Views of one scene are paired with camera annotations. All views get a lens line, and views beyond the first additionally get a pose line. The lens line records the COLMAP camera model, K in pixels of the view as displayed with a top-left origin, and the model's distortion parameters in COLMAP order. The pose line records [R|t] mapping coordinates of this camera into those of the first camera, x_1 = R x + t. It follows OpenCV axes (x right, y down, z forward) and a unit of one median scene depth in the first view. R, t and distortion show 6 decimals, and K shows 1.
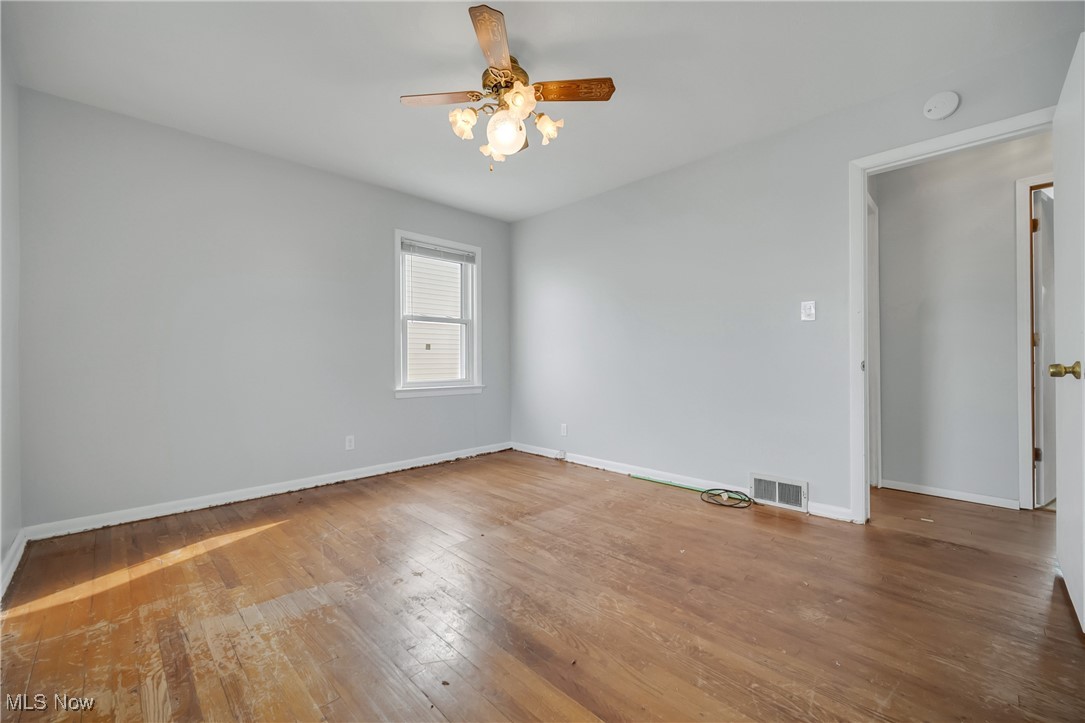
lens RADIAL K [[436.7, 0, 534.8], [0, 436.7, 357.5], [0, 0, 1]] dist [-0.000581, -0.000232]
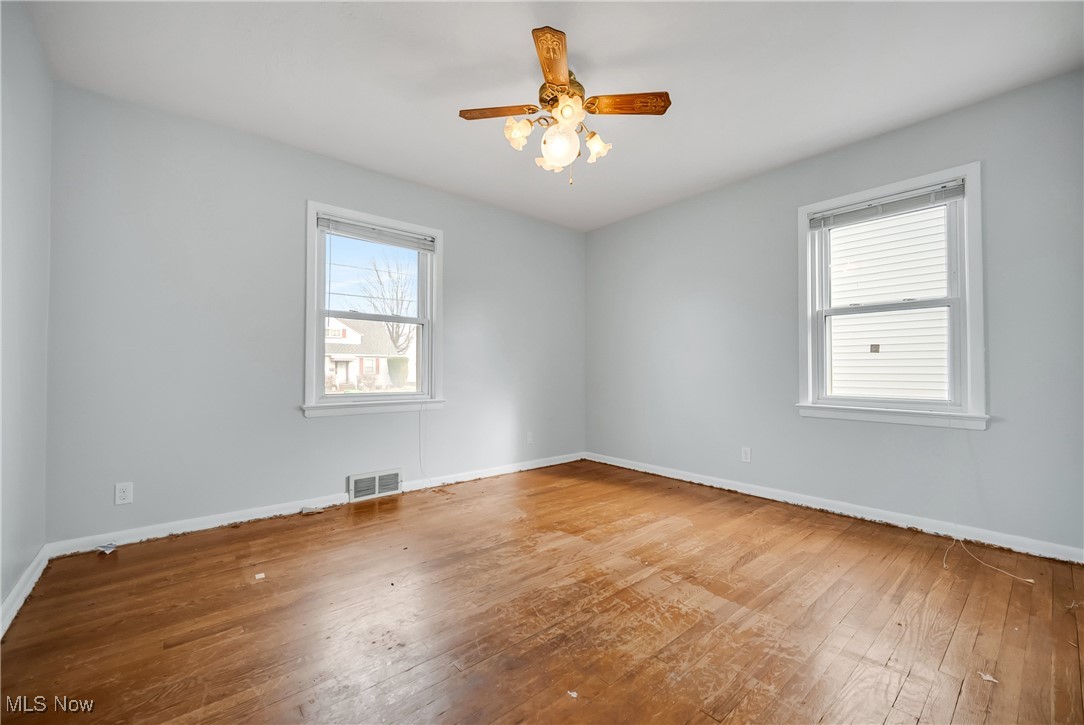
lens RADIAL K [[444.9, 0, 538.7], [0, 444.9, 370.9], [0, 0, 1]] dist [0.001023, 0.000026]
pose [[-0.070279, 0.008350, -0.997492, 0.753129], [0.003851, 0.999960, 0.008100, 0.002827], [0.997520, -0.003272, -0.070309, 0.803549]]
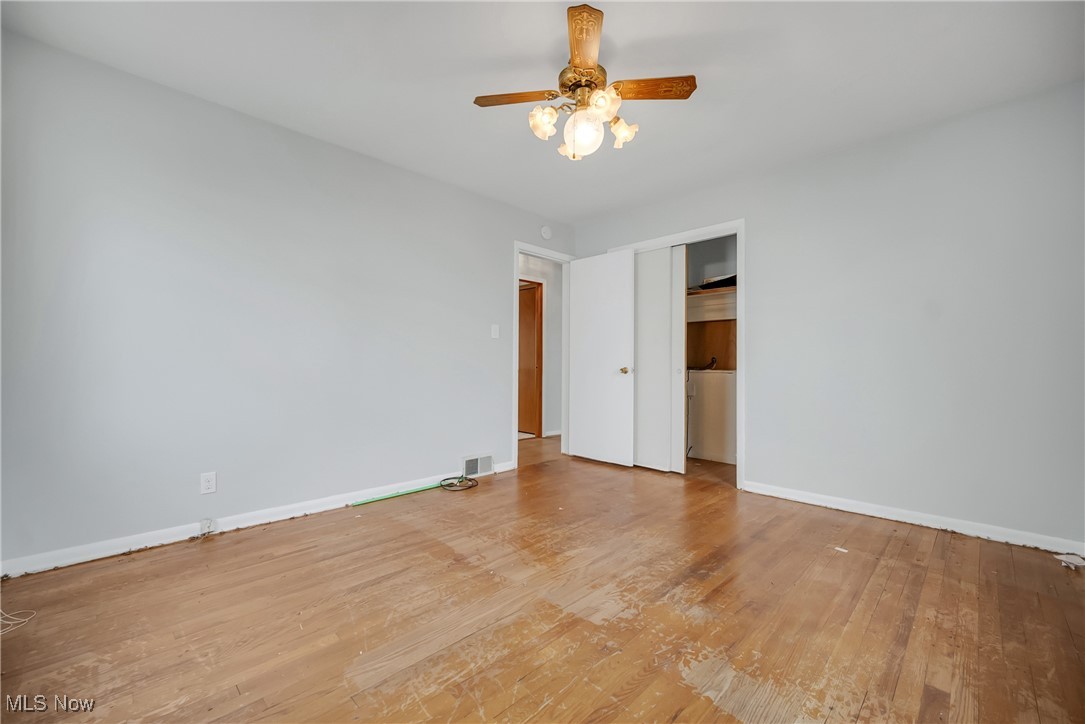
lens RADIAL K [[441.3, 0, 544.2], [0, 441.3, 356.3], [0, 0, 1]] dist [-0.000020, 0.000115]
pose [[-0.015997, 0.025661, 0.999543, -0.821829], [-0.011598, 0.999599, -0.025848, 0.011349], [-0.999805, -0.012006, -0.015693, 0.867375]]
